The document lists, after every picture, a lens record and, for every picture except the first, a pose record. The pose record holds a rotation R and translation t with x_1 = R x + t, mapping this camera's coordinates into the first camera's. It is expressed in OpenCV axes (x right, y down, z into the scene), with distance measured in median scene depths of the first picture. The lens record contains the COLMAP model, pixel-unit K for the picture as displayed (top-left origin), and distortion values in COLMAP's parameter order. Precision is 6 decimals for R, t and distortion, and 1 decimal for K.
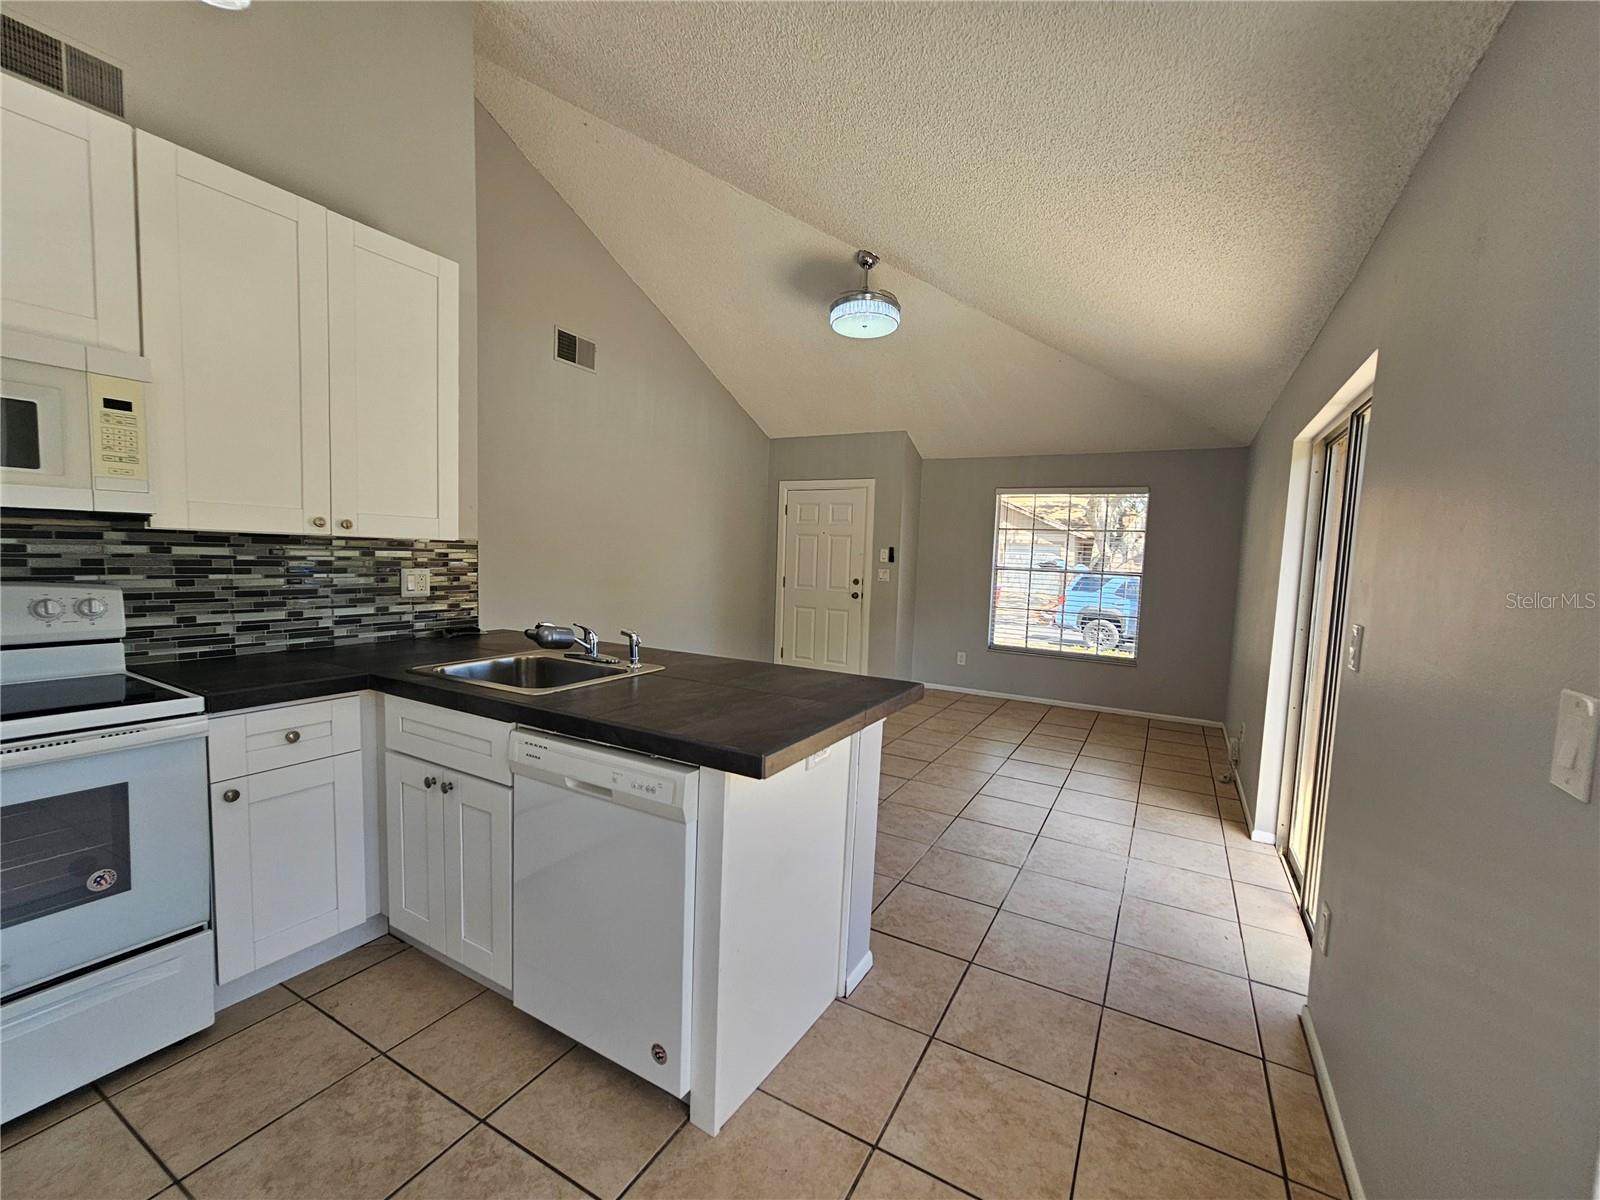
lens RADIAL K [[655.5, 0, 795.7], [0, 655.5, 602.8], [0, 0, 1]] dist [0.000886, 0.001168]
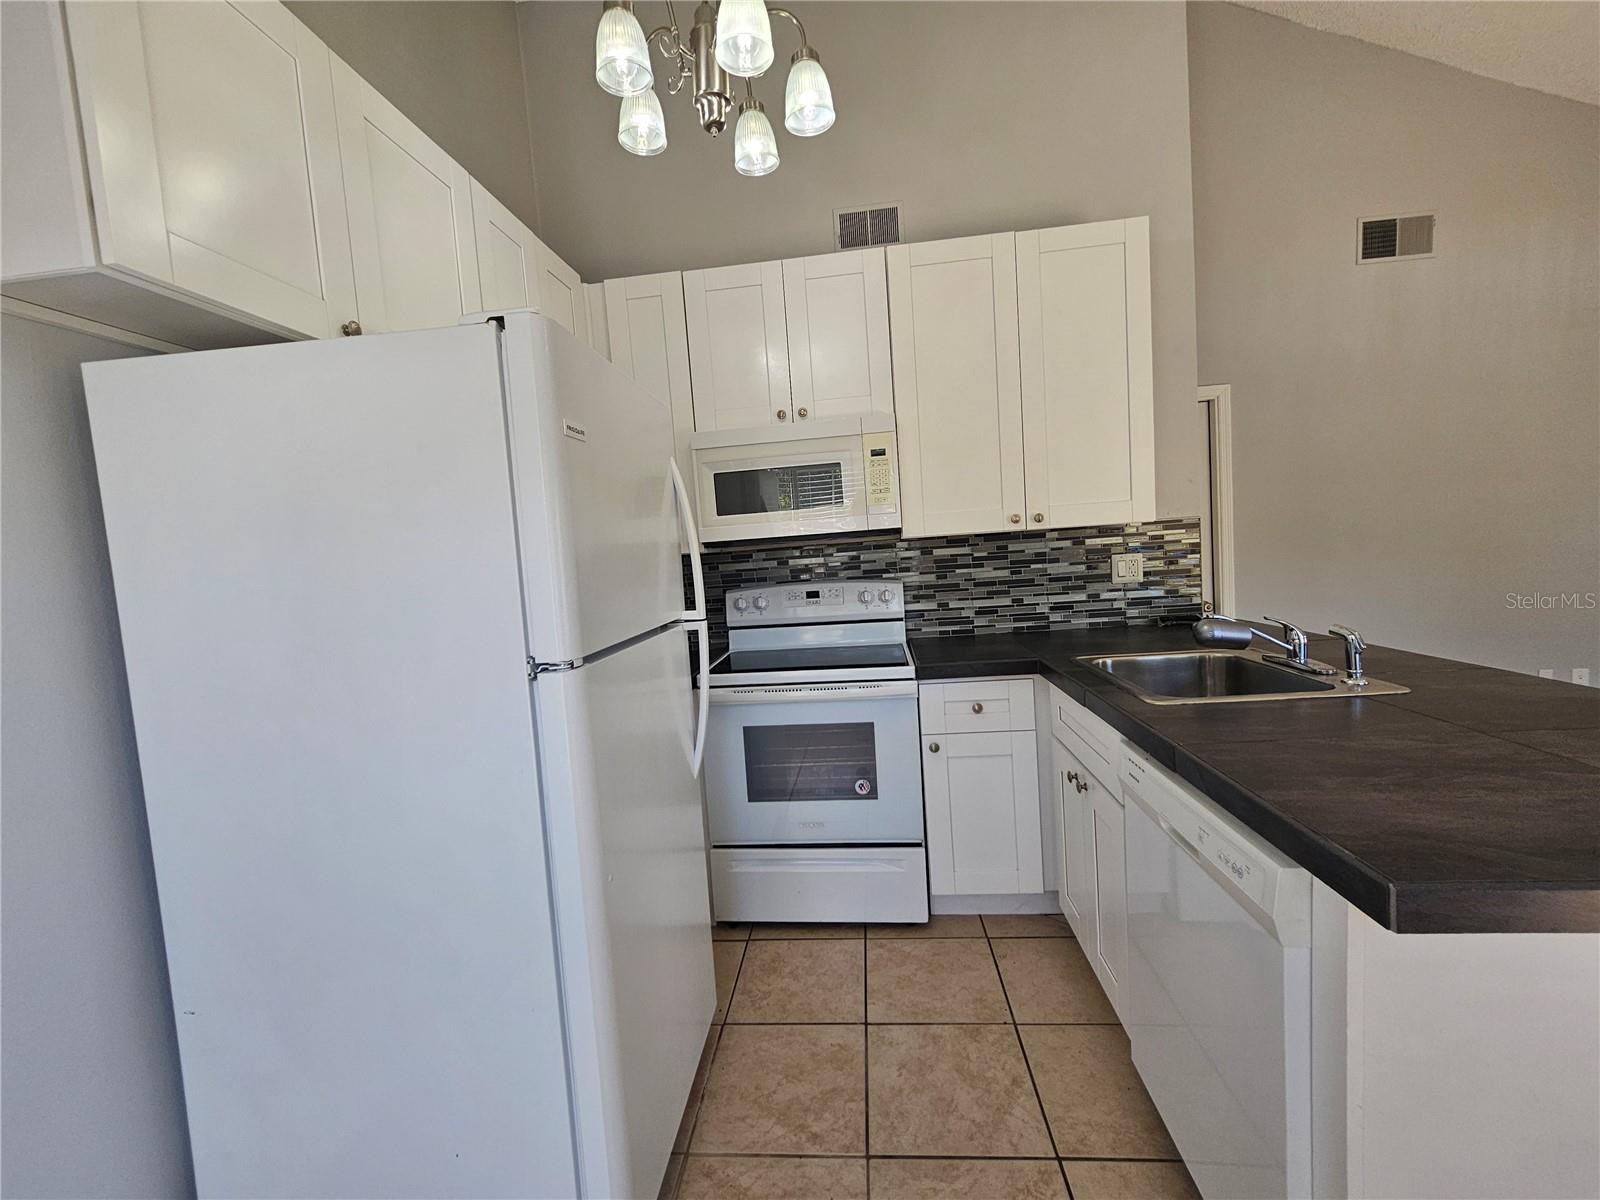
lens RADIAL K [[655.5, 0, 787.7], [0, 655.5, 599.4], [0, 0, 1]] dist [0.000886, 0.001168]
pose [[0.419435, 0.006246, -0.907764, 0.138052], [0.015757, 0.999776, 0.014160, -0.009541], [0.907649, -0.020243, 0.419242, 0.202367]]
